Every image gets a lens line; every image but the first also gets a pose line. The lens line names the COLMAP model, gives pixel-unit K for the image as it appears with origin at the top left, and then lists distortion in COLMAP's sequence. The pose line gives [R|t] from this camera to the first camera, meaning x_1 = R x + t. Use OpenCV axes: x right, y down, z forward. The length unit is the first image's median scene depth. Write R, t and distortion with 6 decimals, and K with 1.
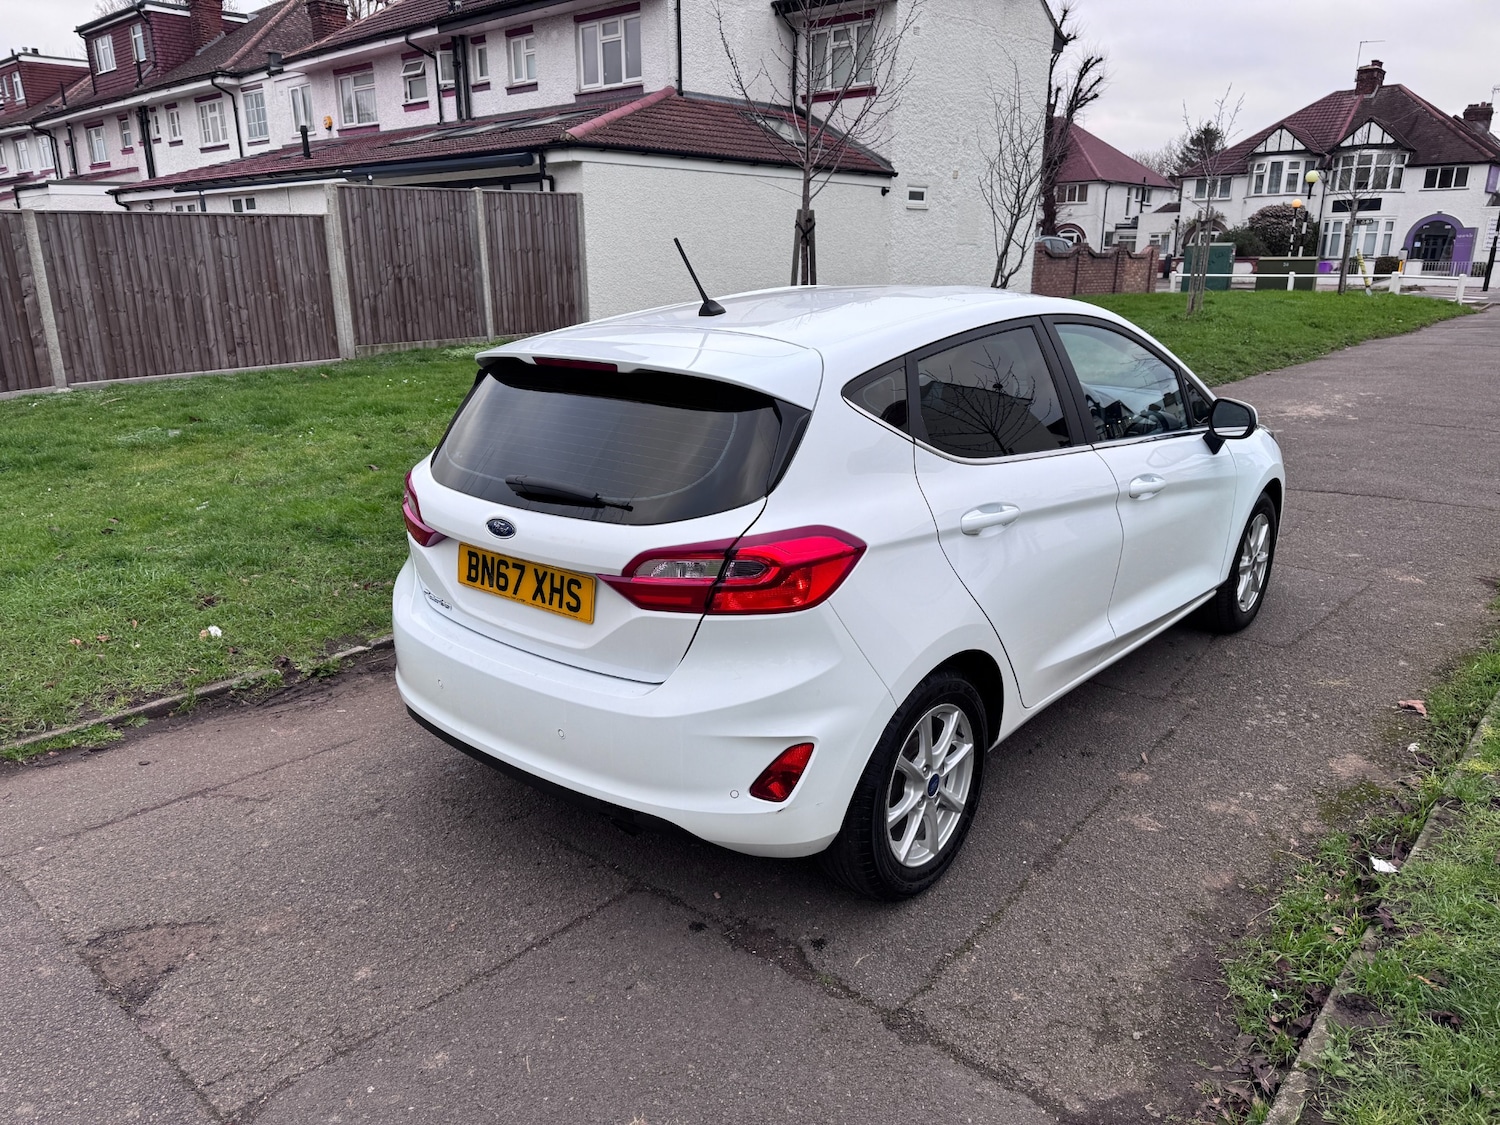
lens RADIAL K [[1073.8, 0, 749.2], [0, 1073.8, 571.3], [0, 0, 1]] dist [0.022697, -0.028473]
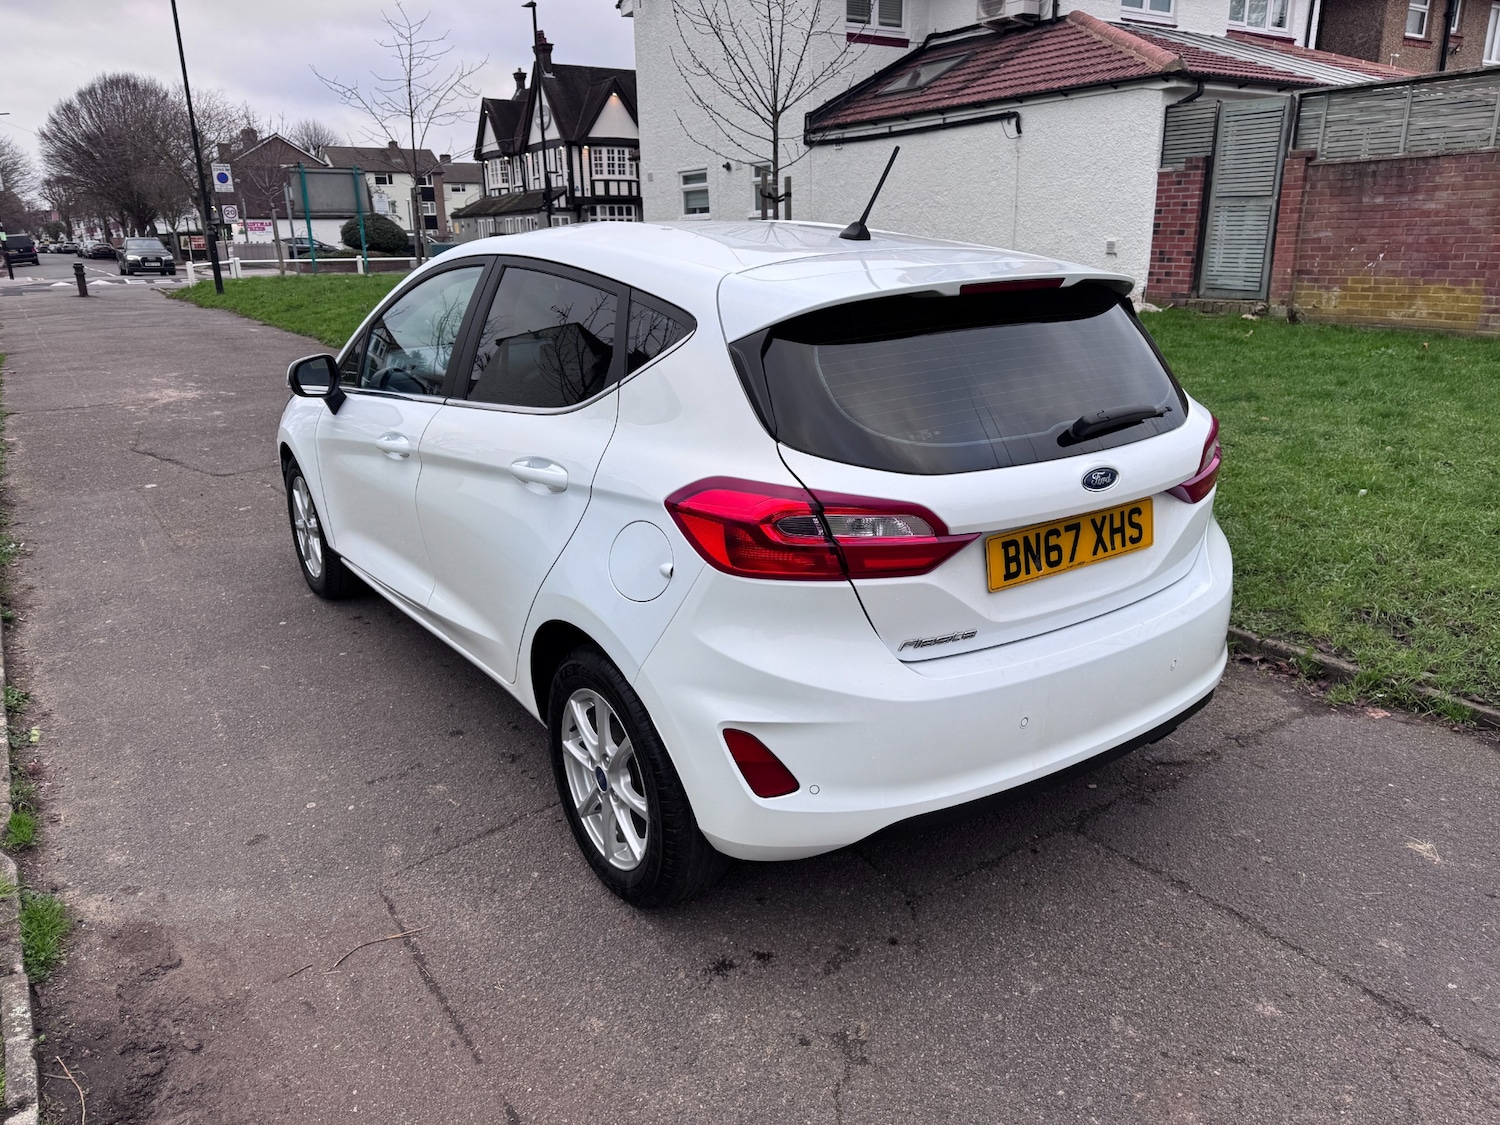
lens RADIAL K [[1072.2, 0, 747.9], [0, 1072.2, 560.8], [0, 0, 1]] dist [0.027257, -0.031996]
pose [[0.225171, -0.276967, 0.934124, -0.216450], [0.285813, 0.935343, 0.208434, -0.046334], [-0.931455, 0.220052, 0.289773, 0.202637]]
